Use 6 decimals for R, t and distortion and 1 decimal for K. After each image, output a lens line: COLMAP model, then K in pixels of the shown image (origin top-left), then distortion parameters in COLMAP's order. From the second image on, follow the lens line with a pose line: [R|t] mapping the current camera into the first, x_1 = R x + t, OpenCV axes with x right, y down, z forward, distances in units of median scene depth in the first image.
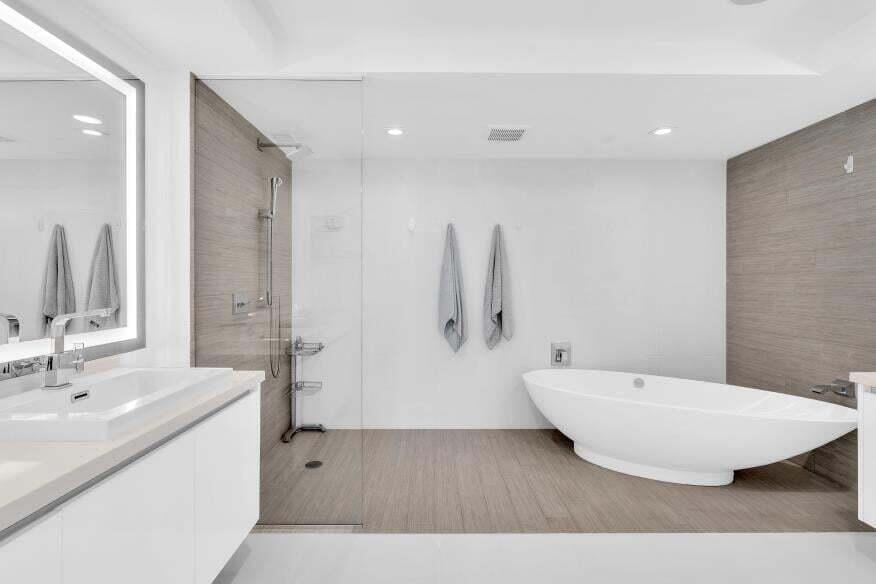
lens RADIAL K [[395.8, 0, 435.4], [0, 395.8, 279.9], [0, 0, 1]] dist [-0.001789, -0.000545]
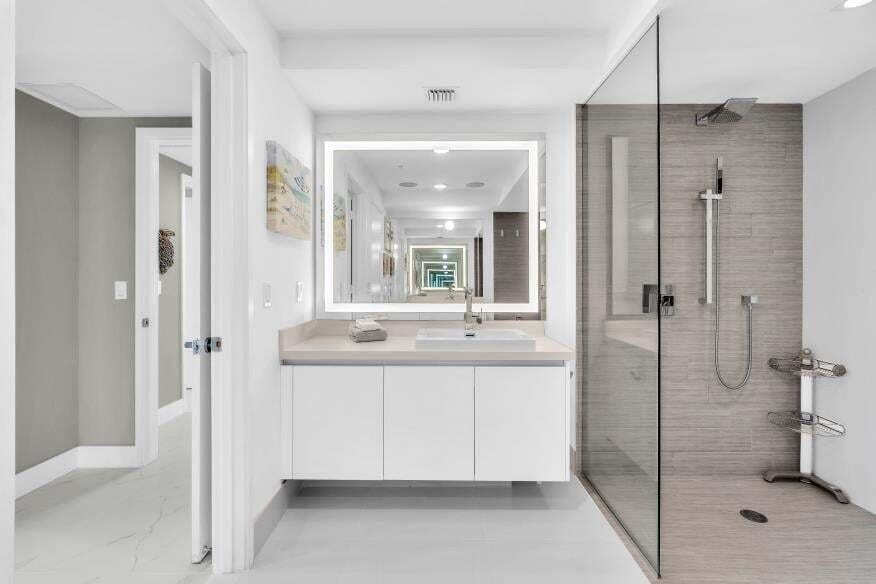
lens RADIAL K [[395.8, 0, 435.4], [0, 395.8, 279.9], [0, 0, 1]] dist [-0.001789, -0.000545]
pose [[-0.026750, -0.005903, -0.999625, 0.376997], [0.010536, 0.999925, -0.006186, 0.017167], [0.999587, -0.010697, -0.026686, 0.351353]]
